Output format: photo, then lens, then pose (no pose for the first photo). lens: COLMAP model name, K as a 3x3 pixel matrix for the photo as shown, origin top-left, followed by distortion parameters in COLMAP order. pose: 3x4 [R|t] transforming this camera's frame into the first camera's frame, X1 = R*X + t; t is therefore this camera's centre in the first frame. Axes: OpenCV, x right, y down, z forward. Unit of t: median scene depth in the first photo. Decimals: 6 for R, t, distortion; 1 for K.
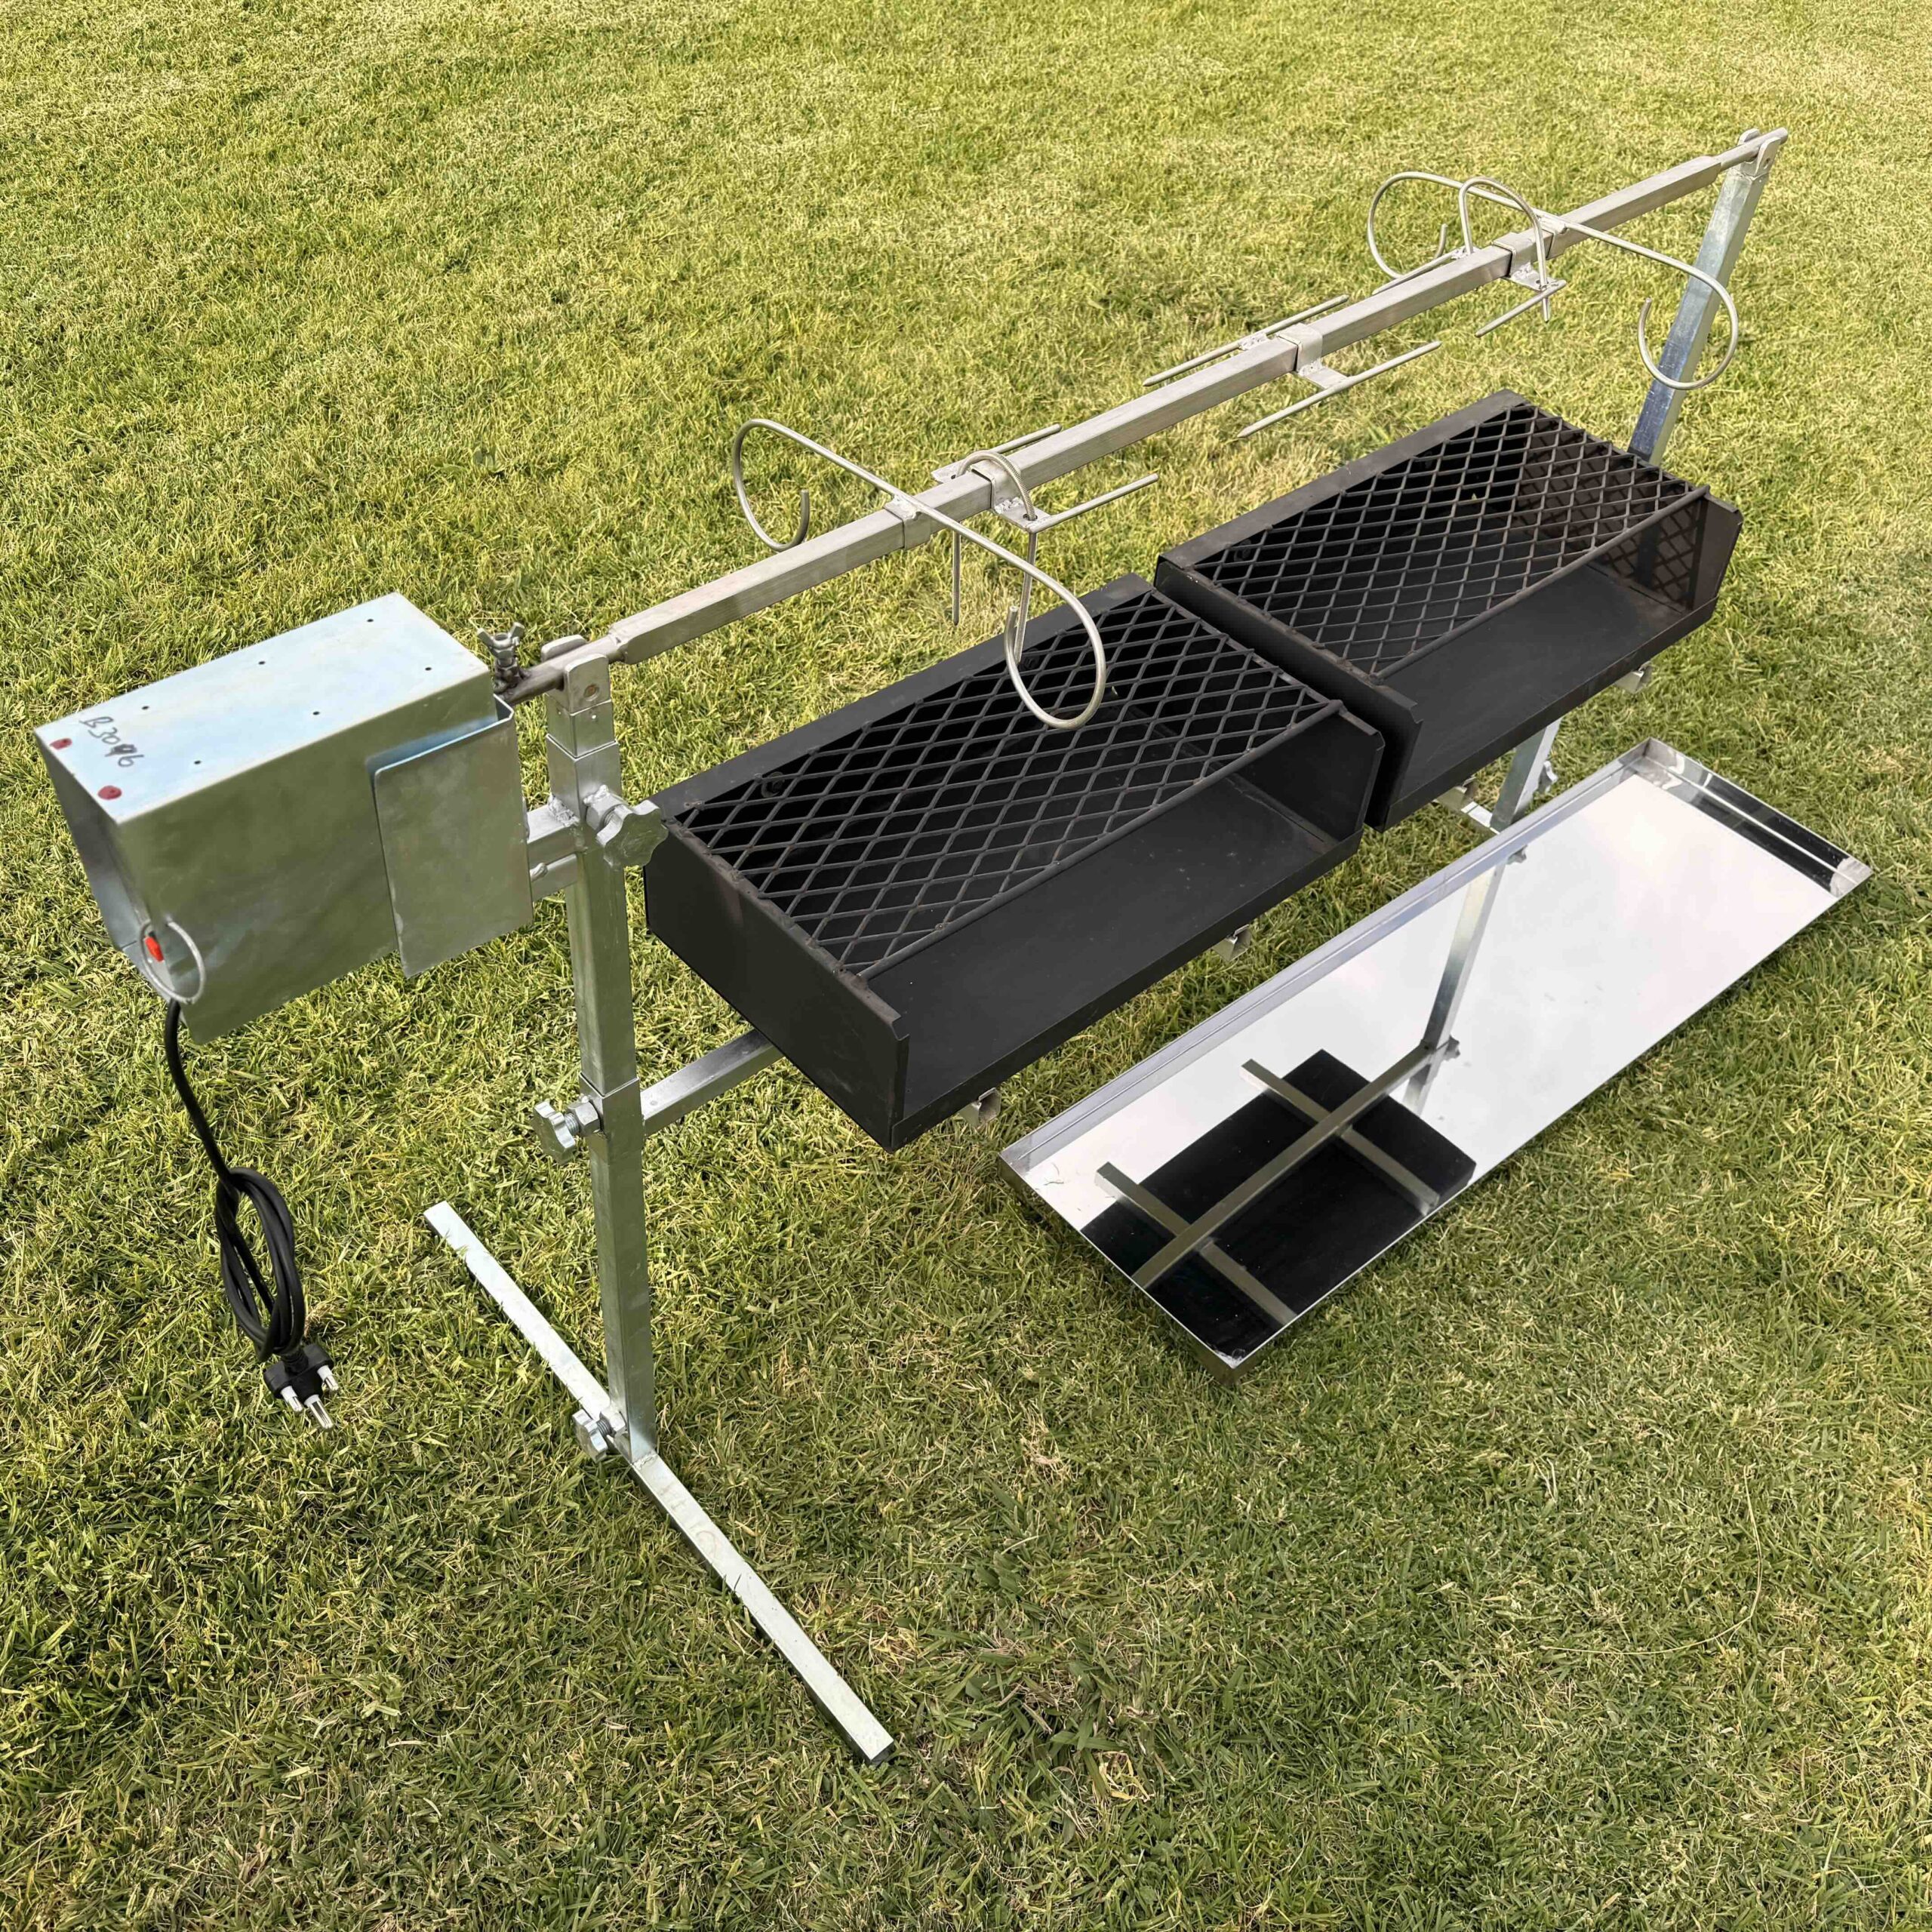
lens RADIAL K [[1822.8, 0, 919.8], [0, 1822.8, 966.5], [0, 0, 1]] dist [0.104568, -0.253230]
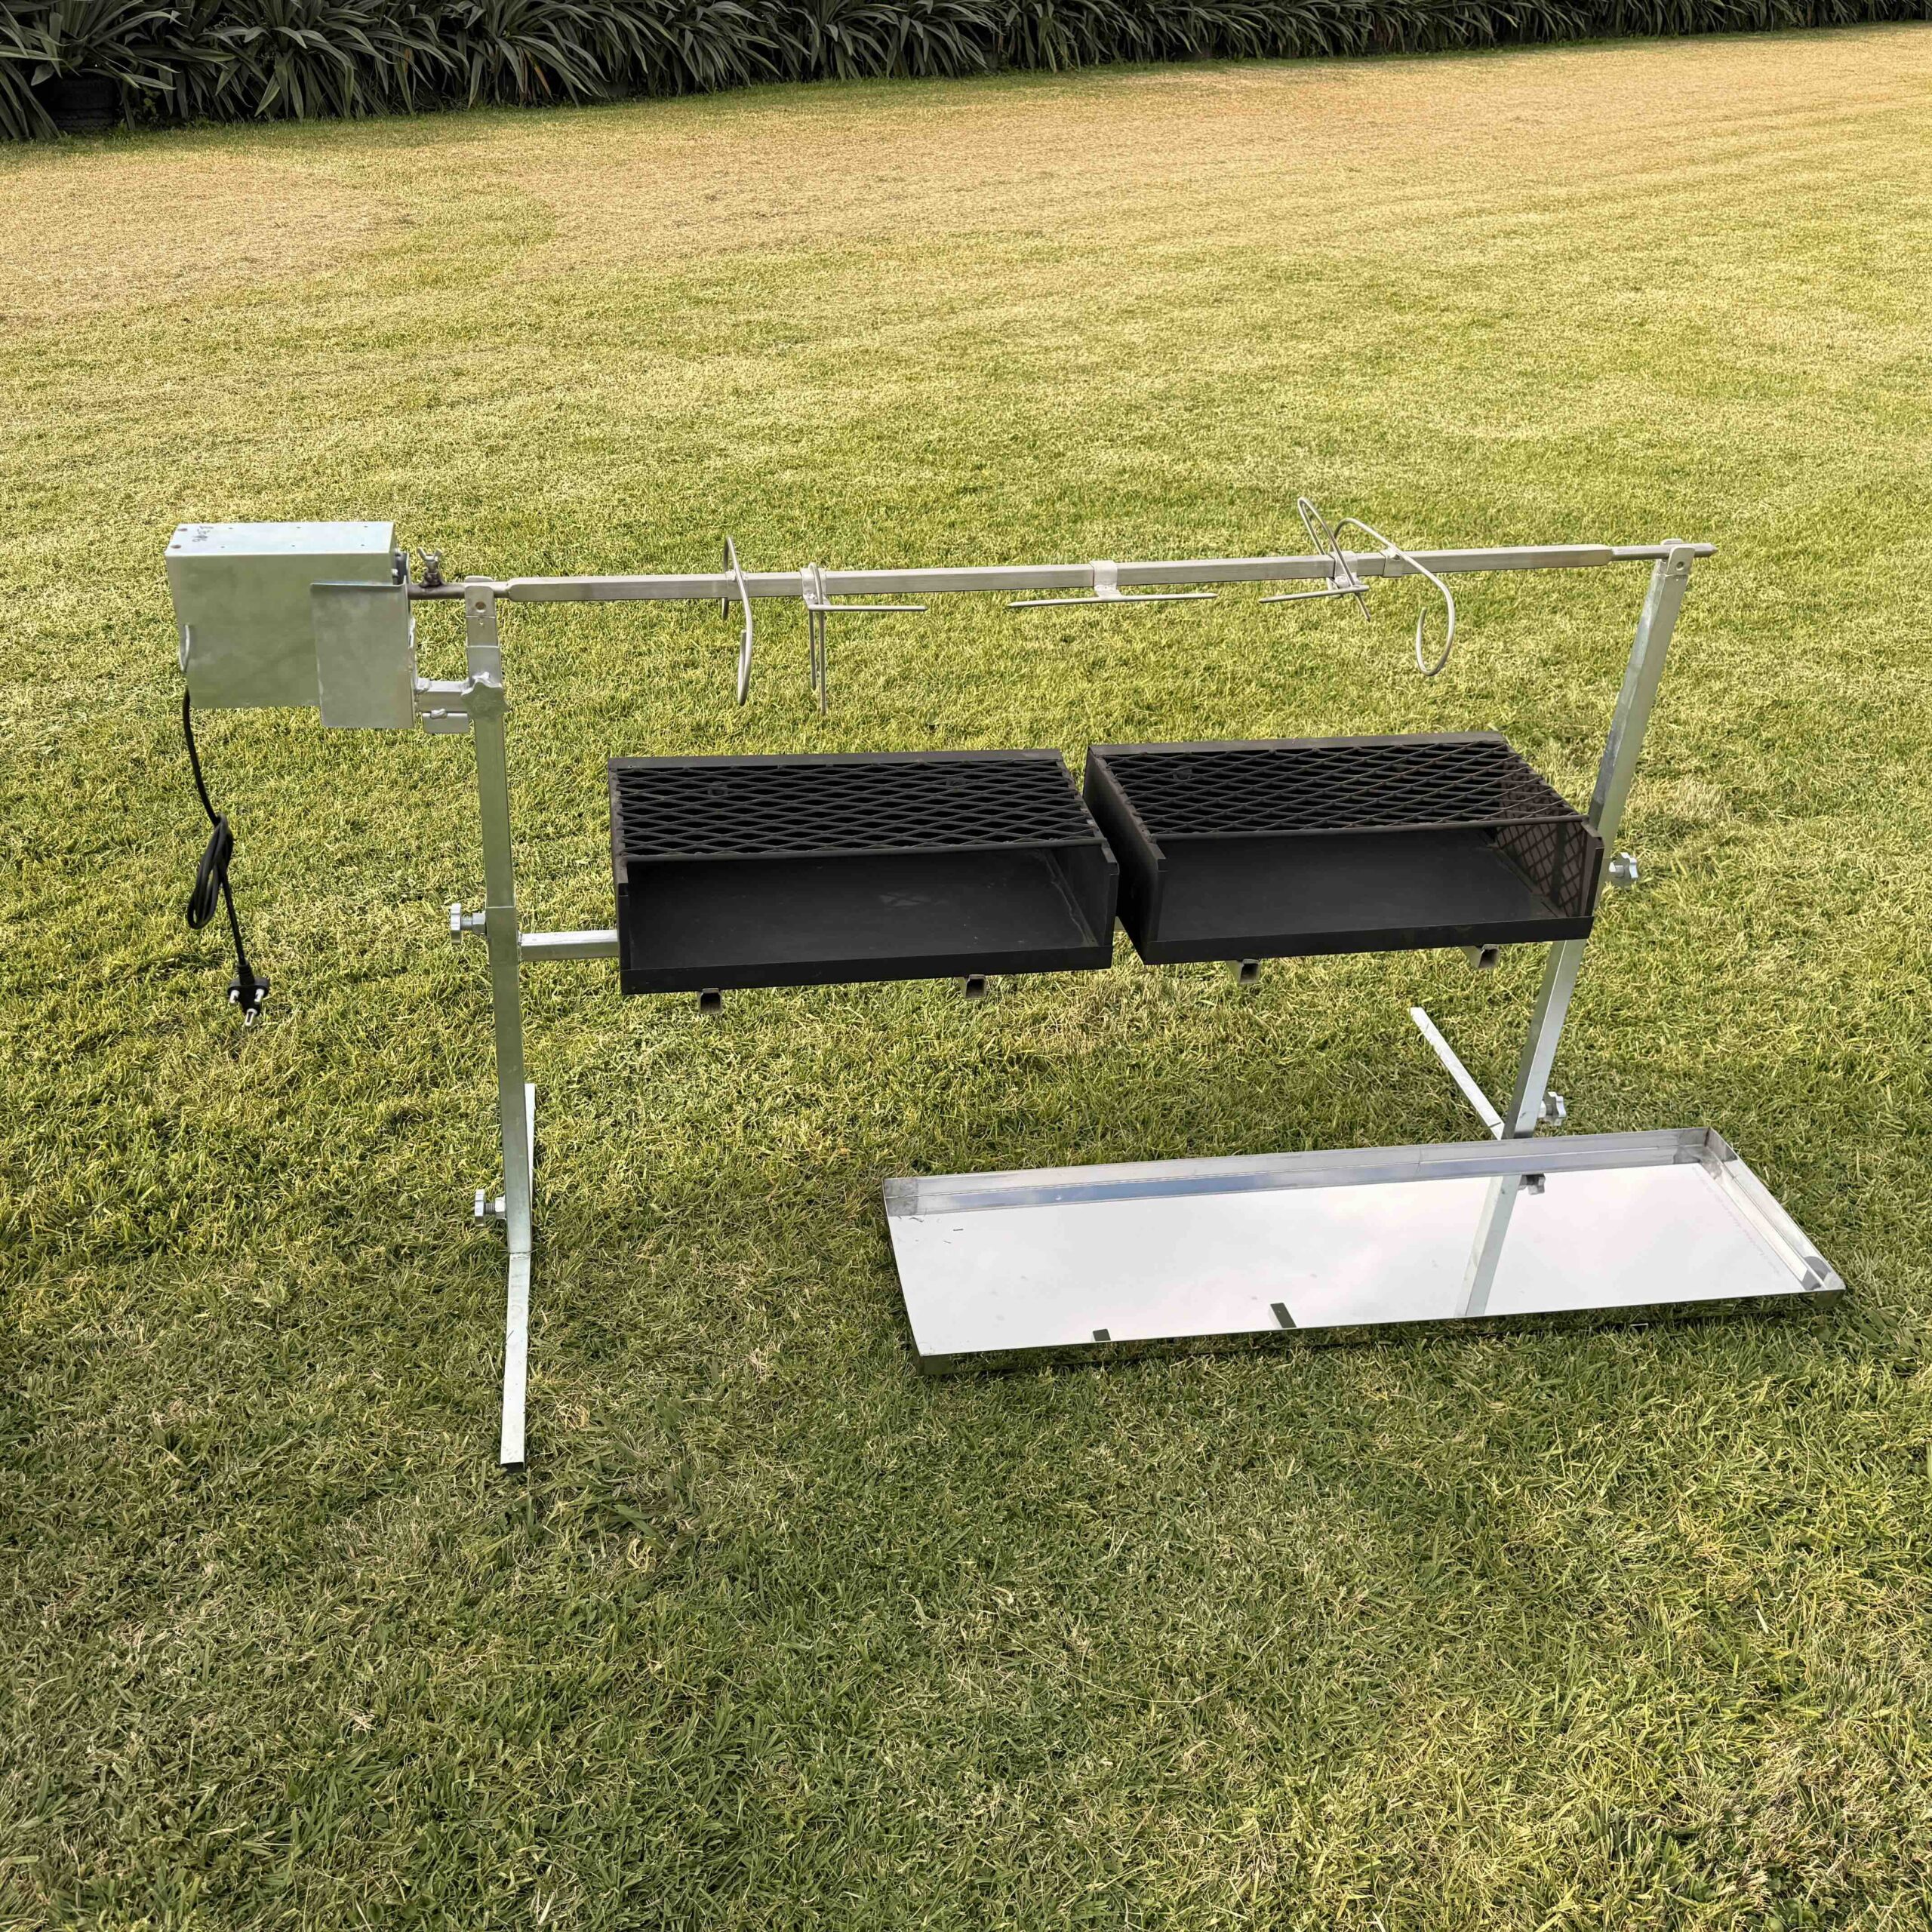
lens RADIAL K [[1822.8, 0, 919.8], [0, 1822.8, 966.5], [0, 0, 1]] dist [0.104568, -0.253230]
pose [[0.845721, 0.252800, -0.469946, 0.401692], [-0.369432, 0.912865, -0.173775, 0.114973], [0.385067, 0.320578, 0.865421, -0.082789]]
